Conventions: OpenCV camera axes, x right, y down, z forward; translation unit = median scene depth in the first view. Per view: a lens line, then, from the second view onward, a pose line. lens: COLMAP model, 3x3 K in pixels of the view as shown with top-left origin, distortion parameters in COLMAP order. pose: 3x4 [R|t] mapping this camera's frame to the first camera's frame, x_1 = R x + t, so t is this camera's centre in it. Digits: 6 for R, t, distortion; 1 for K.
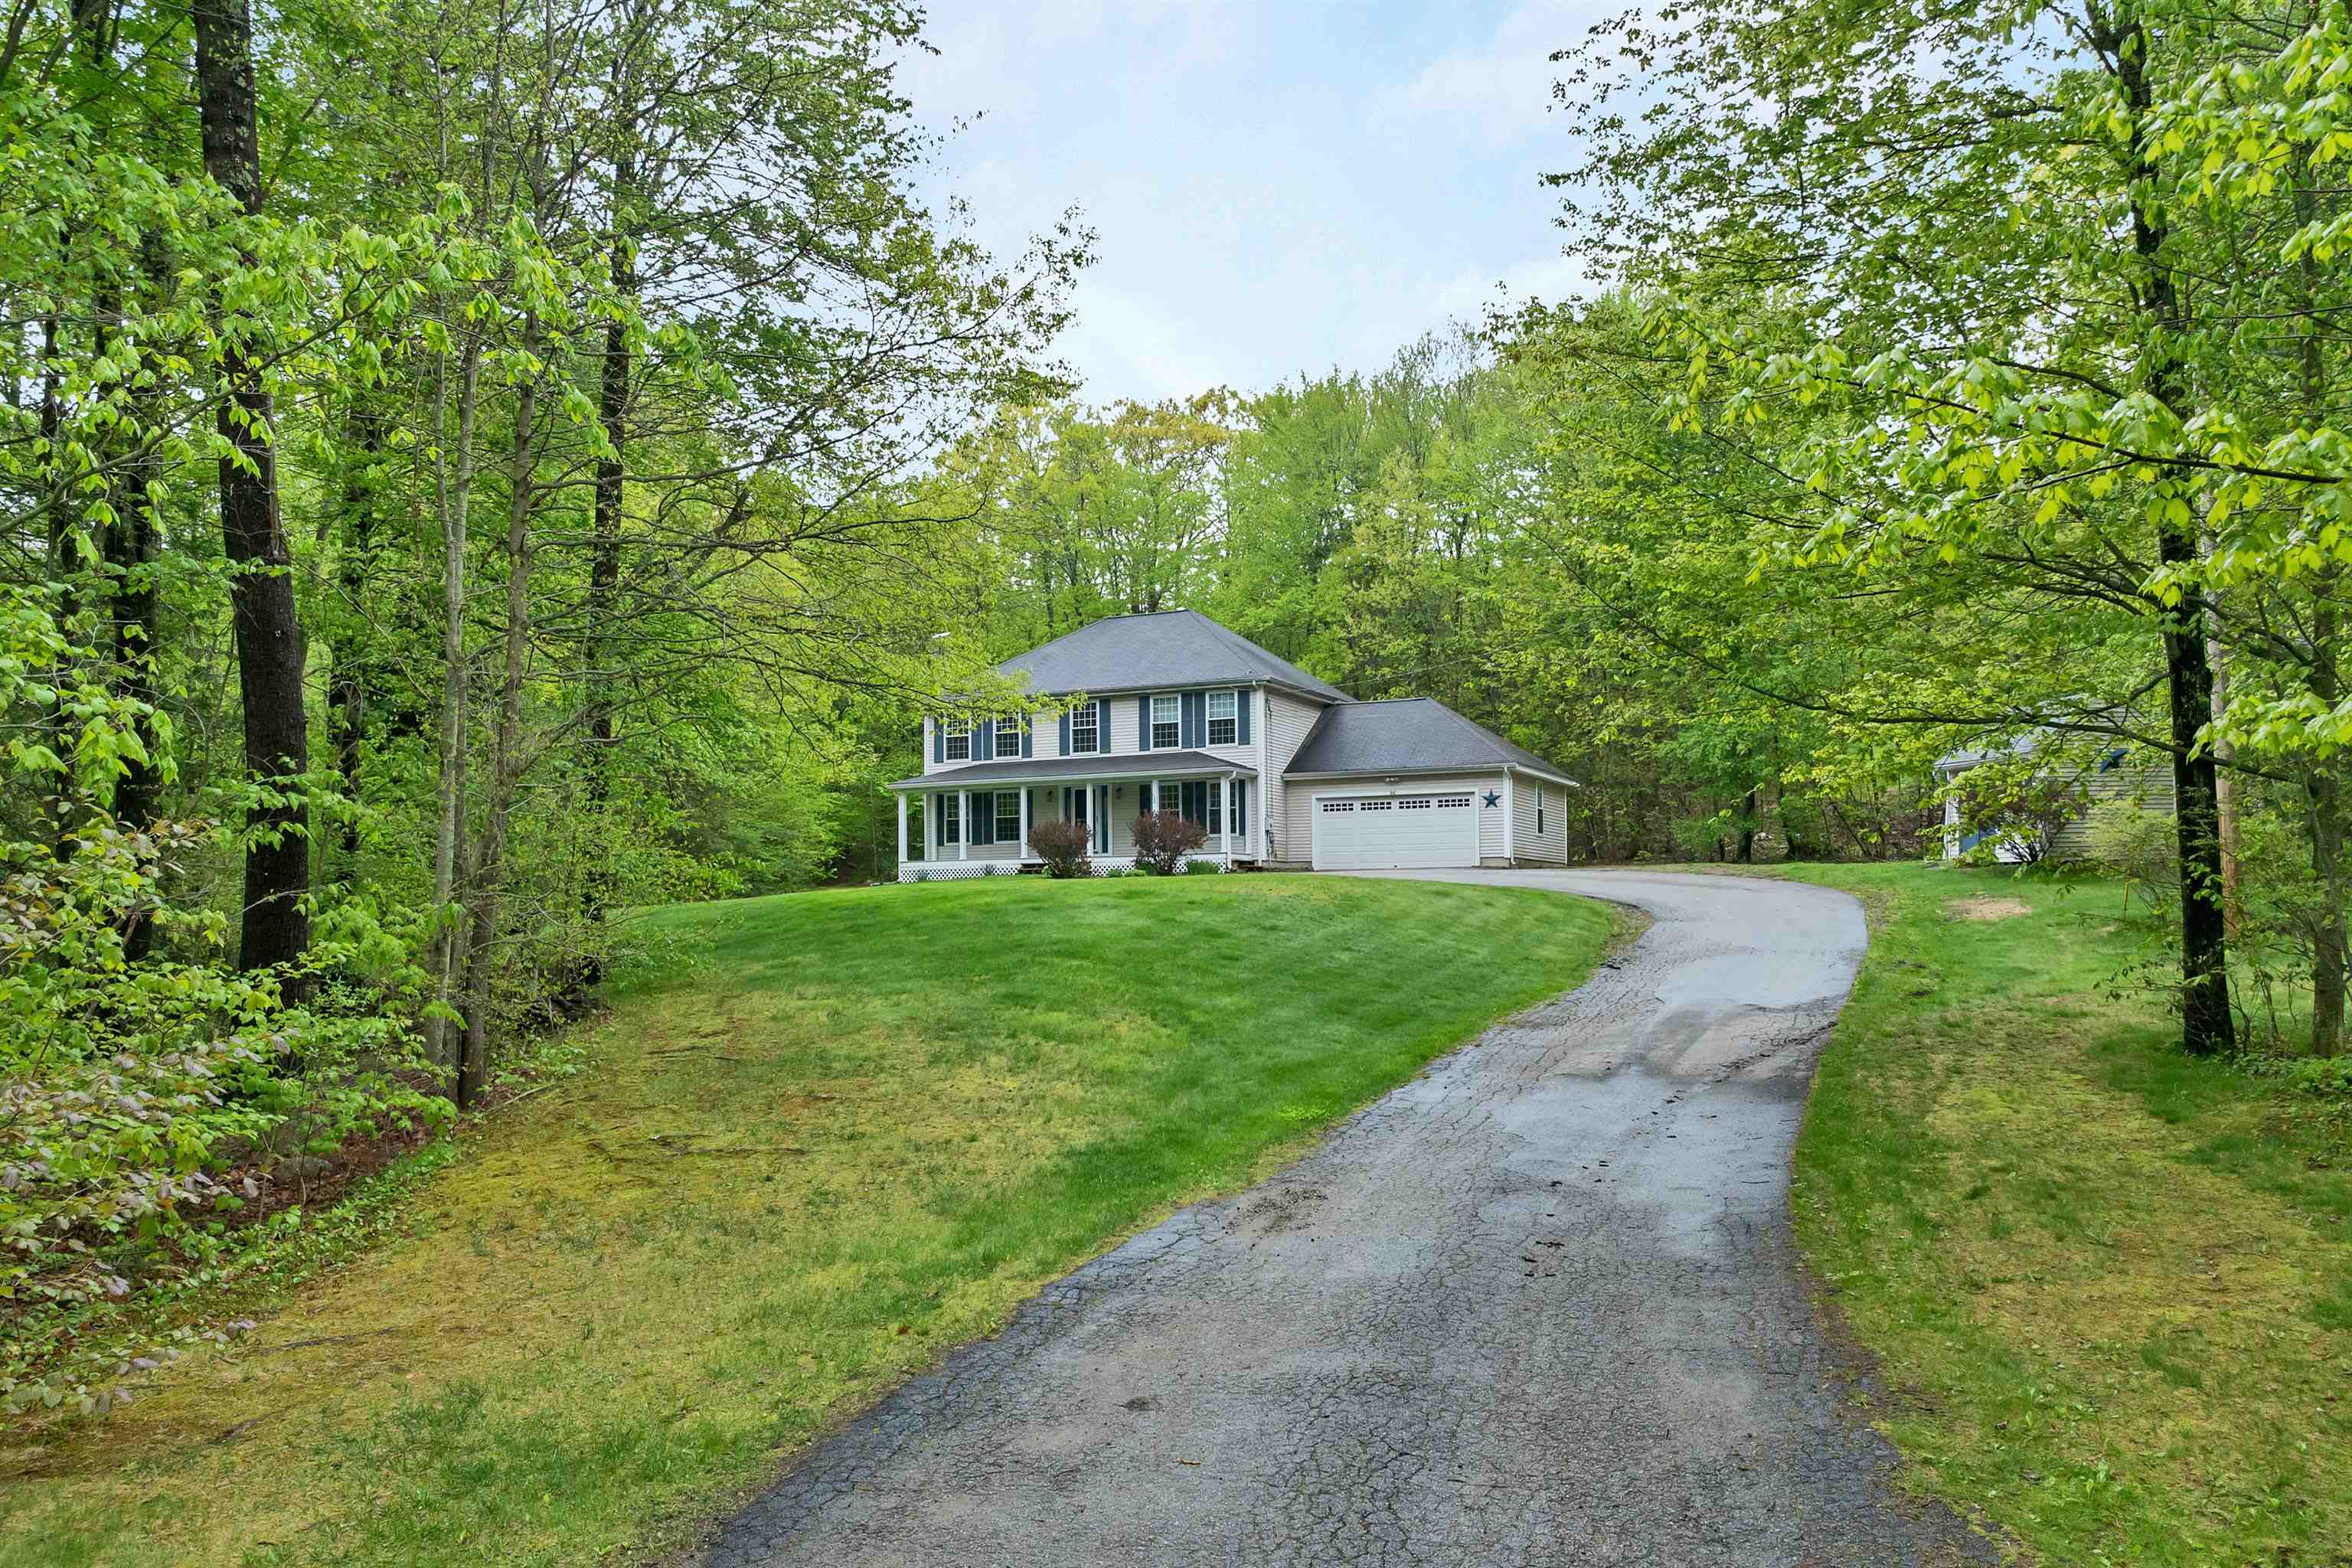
lens RADIAL K [[1689.8, 0, 1180.5], [0, 1689.8, 864.8], [0, 0, 1]] dist [-0.019537, -0.033054]
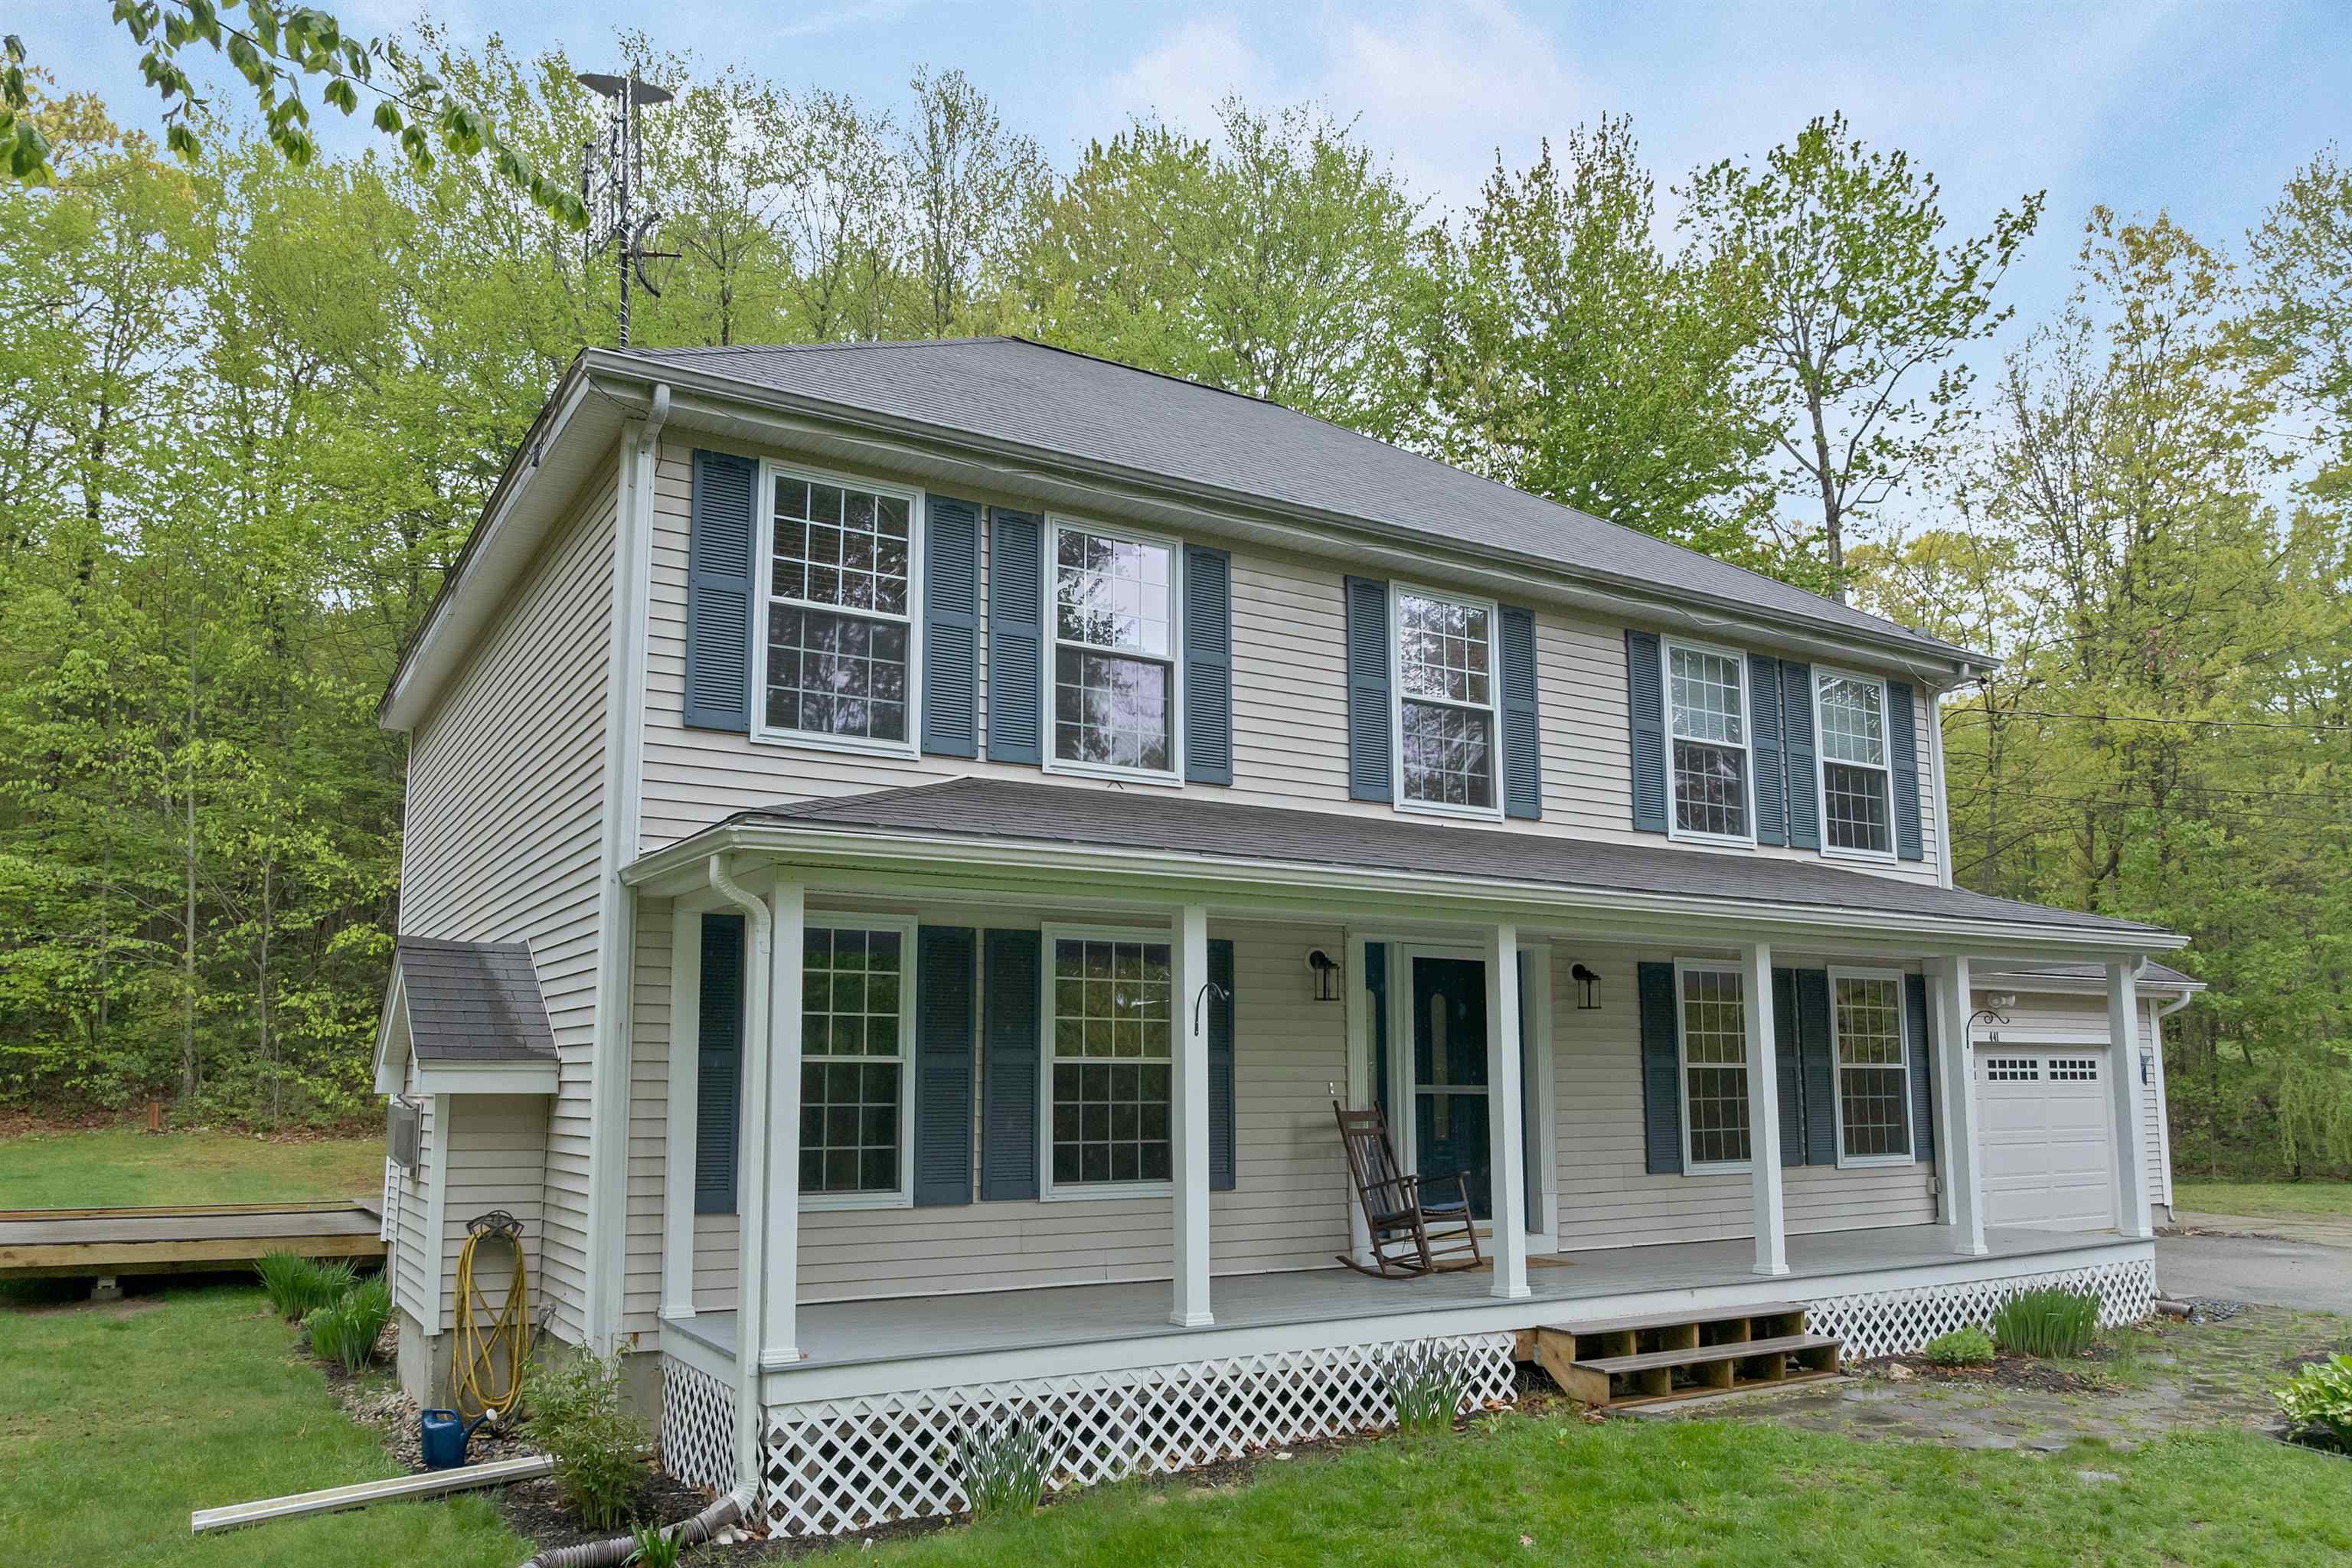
lens RADIAL K [[1689.8, 0, 1180.5], [0, 1689.8, 864.8], [0, 0, 1]] dist [-0.019537, -0.033054]
pose [[0.537999, 0.122434, 0.834007, -0.279840], [-0.025996, 0.991335, -0.128760, -0.027060], [-0.842545, 0.047592, 0.536520, 0.925040]]
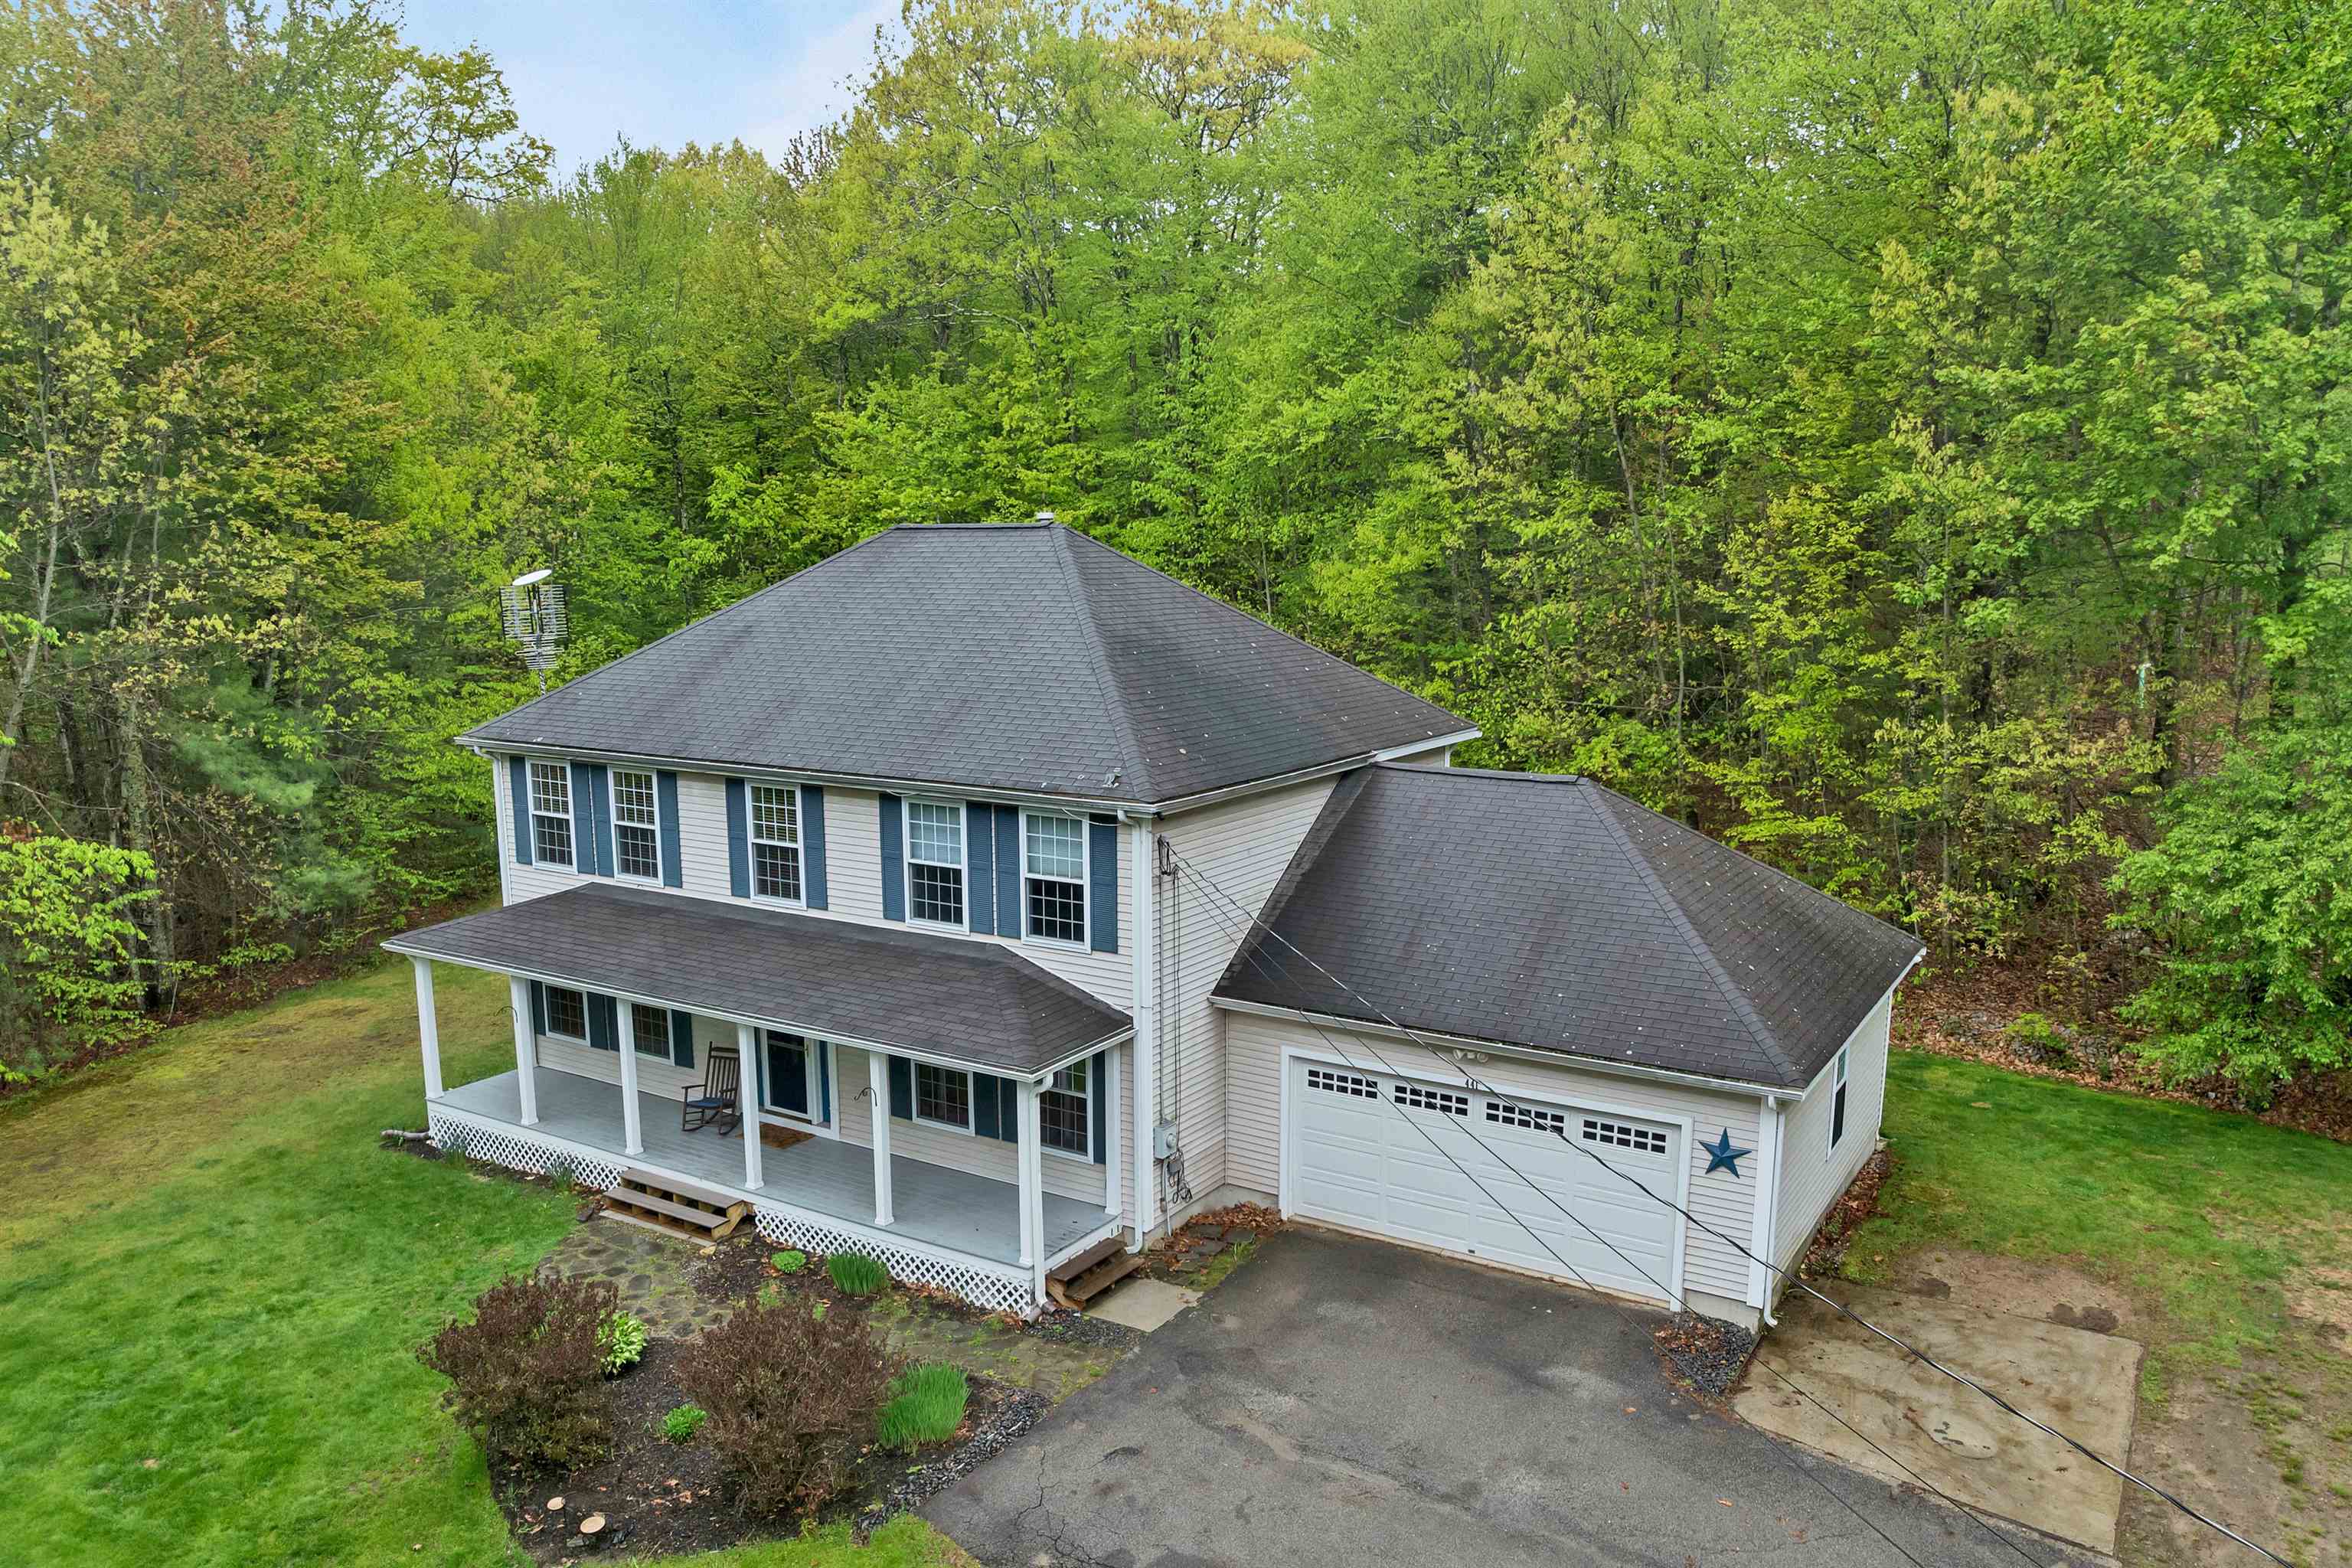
lens RADIAL K [[1689.8, 0, 1180.5], [0, 1689.8, 864.8], [0, 0, 1]] dist [-0.019537, -0.033054]
pose [[0.994224, 0.027125, -0.103839, 0.094632], [-0.003620, 0.975459, 0.220153, -0.175961], [0.107262, -0.218505, 0.969923, 0.600595]]
